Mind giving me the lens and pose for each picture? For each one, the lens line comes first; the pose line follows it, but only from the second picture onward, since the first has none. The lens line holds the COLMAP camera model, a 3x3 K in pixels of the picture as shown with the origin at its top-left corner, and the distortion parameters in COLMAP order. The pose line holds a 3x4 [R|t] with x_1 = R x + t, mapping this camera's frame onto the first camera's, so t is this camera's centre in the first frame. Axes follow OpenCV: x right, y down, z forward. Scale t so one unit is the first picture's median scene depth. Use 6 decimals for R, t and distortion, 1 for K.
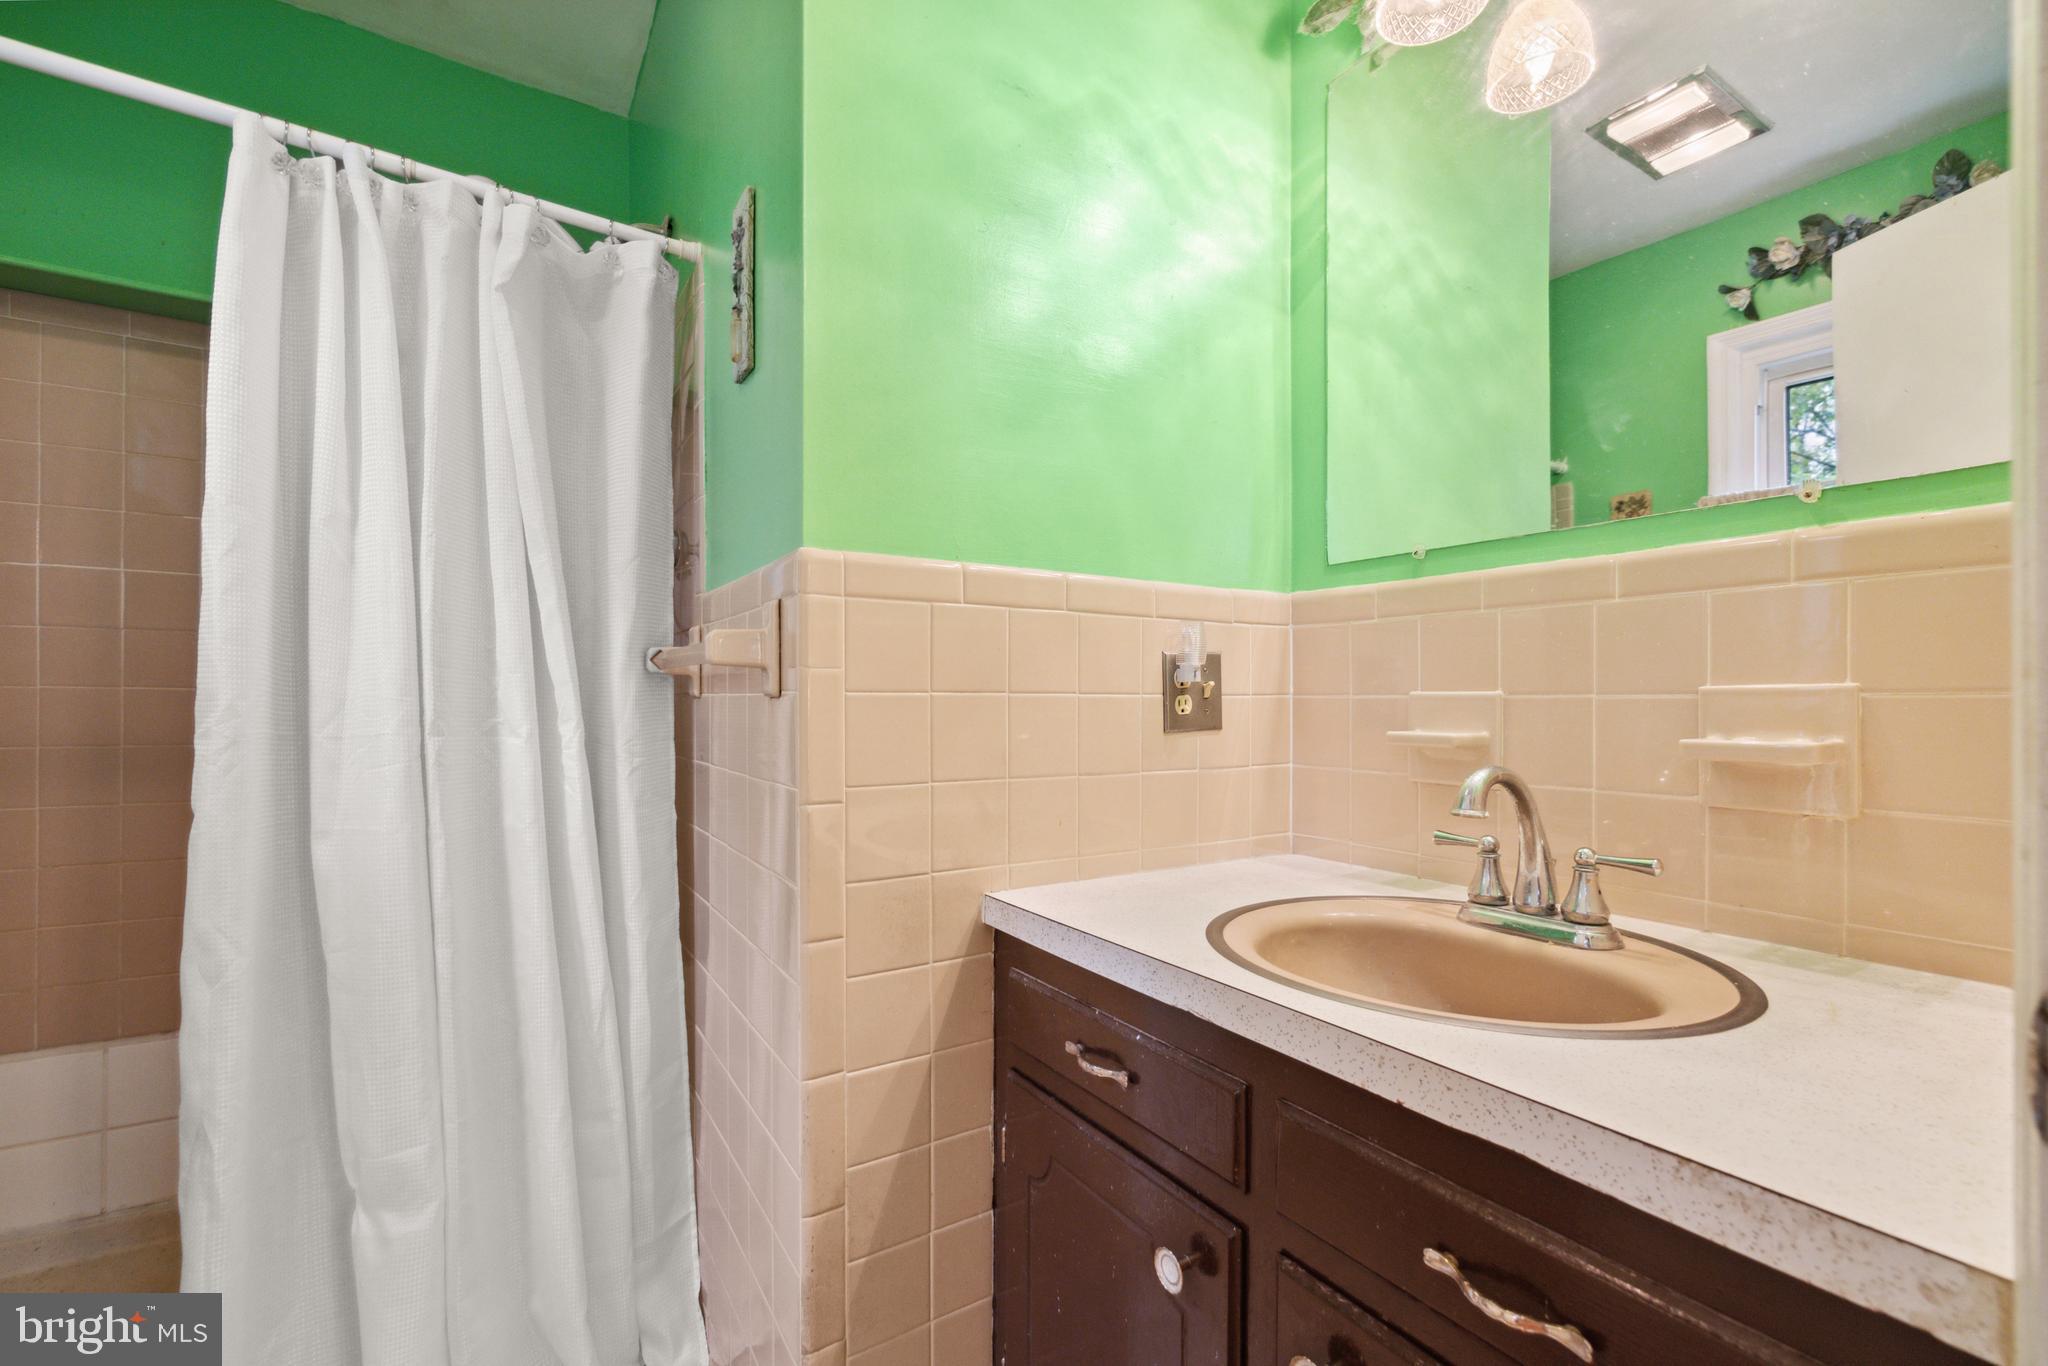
lens RADIAL K [[888.0, 0, 1023.4], [0, 888.0, 691.9], [0, 0, 1]] dist [0.000303, 0.000221]
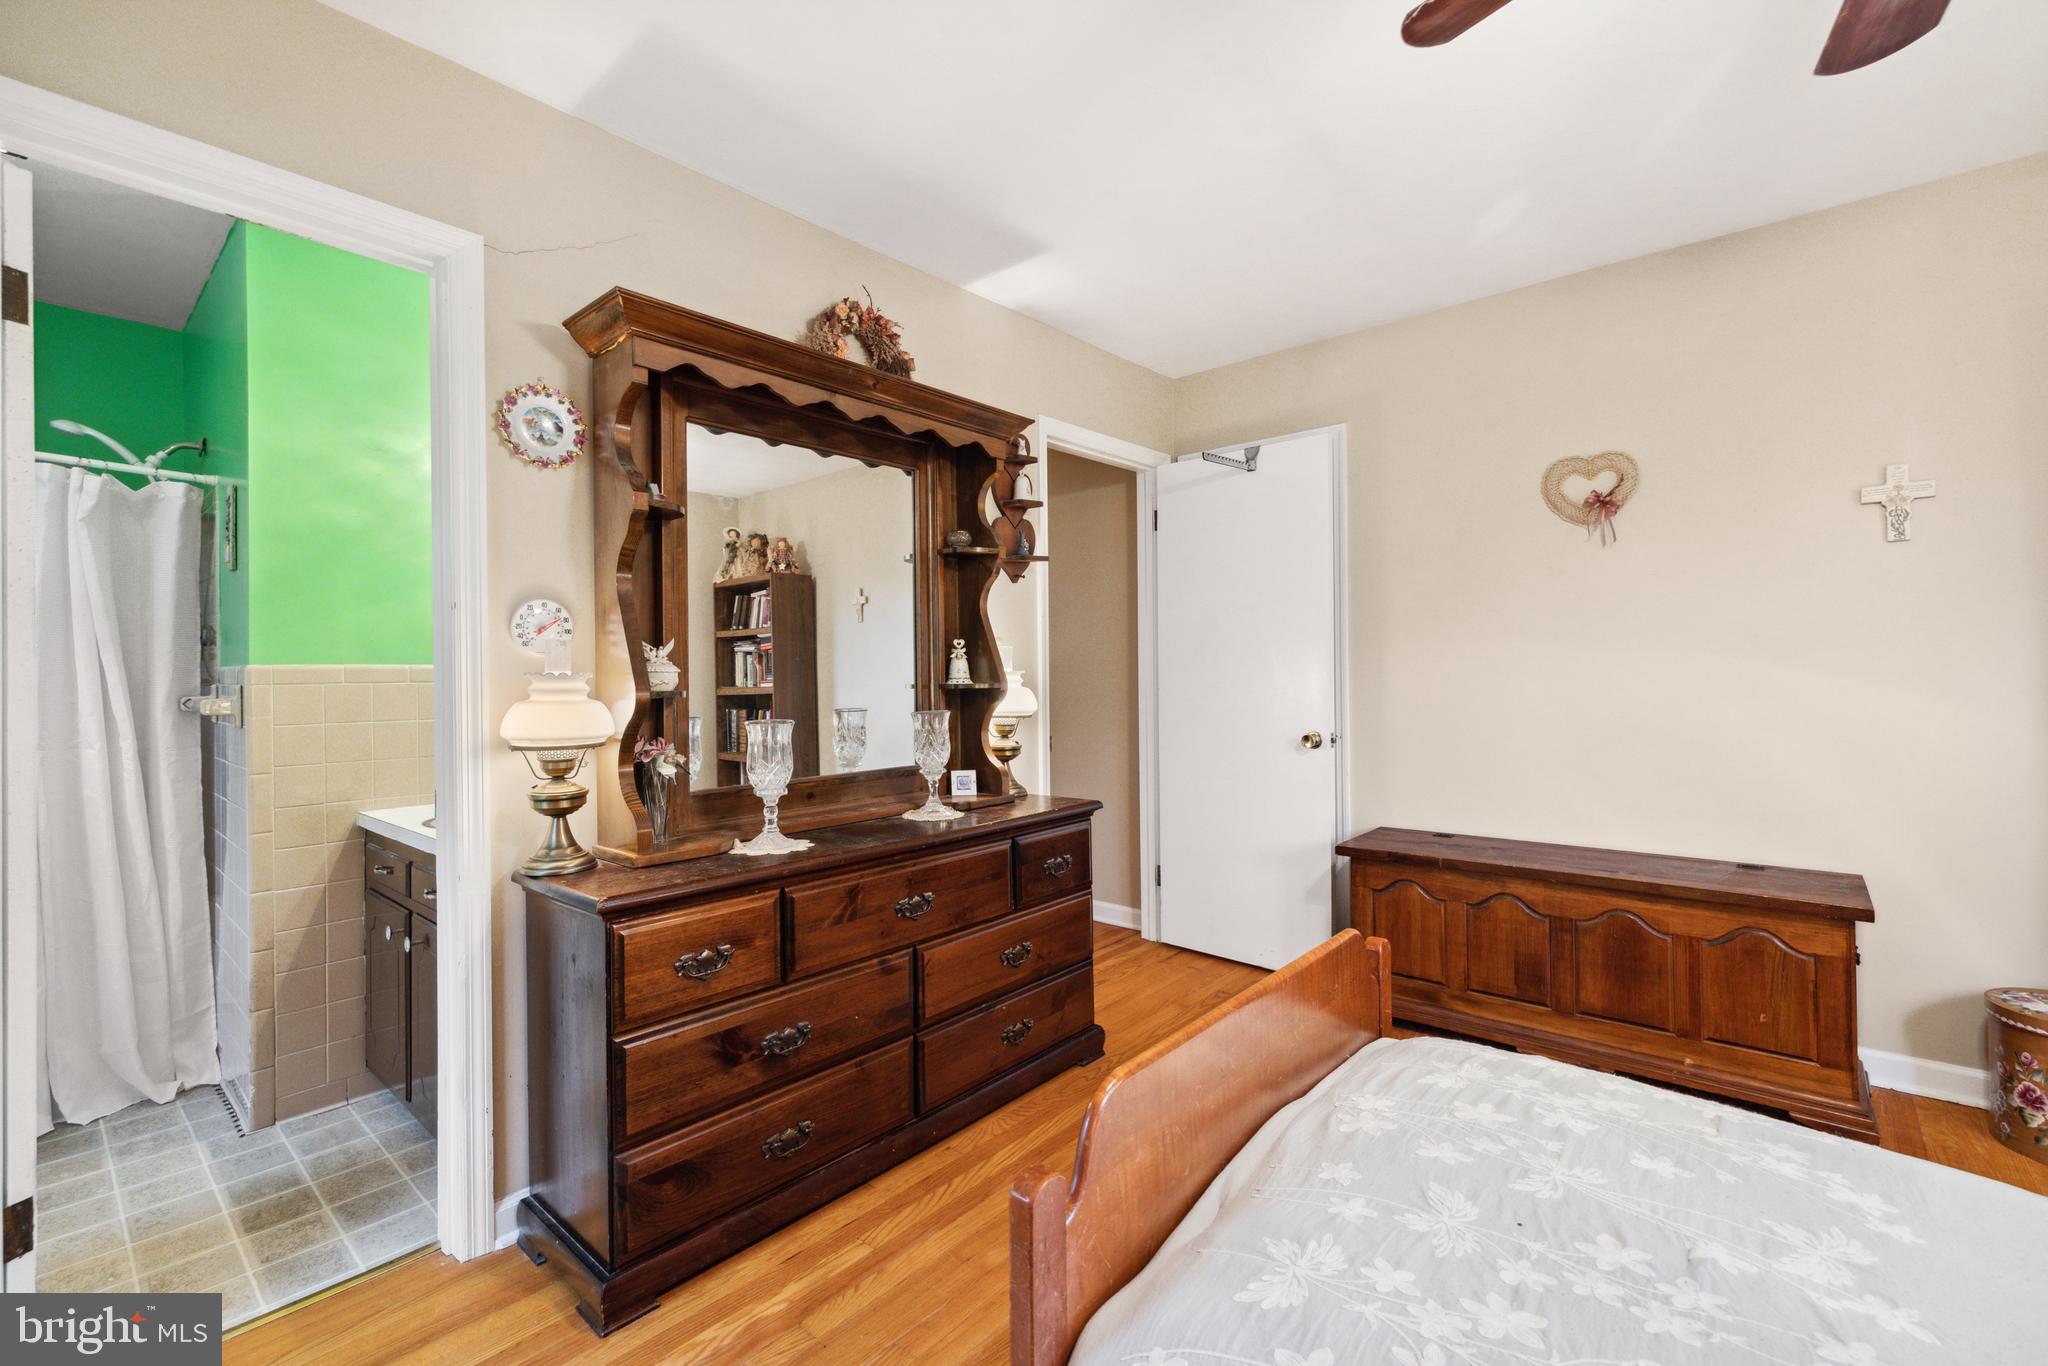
lens RADIAL K [[893.2, 0, 1033.6], [0, 893.2, 660.1], [0, 0, 1]] dist [0.001104, -0.000367]
pose [[0.954010, -0.004208, 0.299745, 0.740731], [0.007369, 0.999929, -0.009417, -0.100259], [-0.299684, 0.011193, 0.953973, -1.358689]]
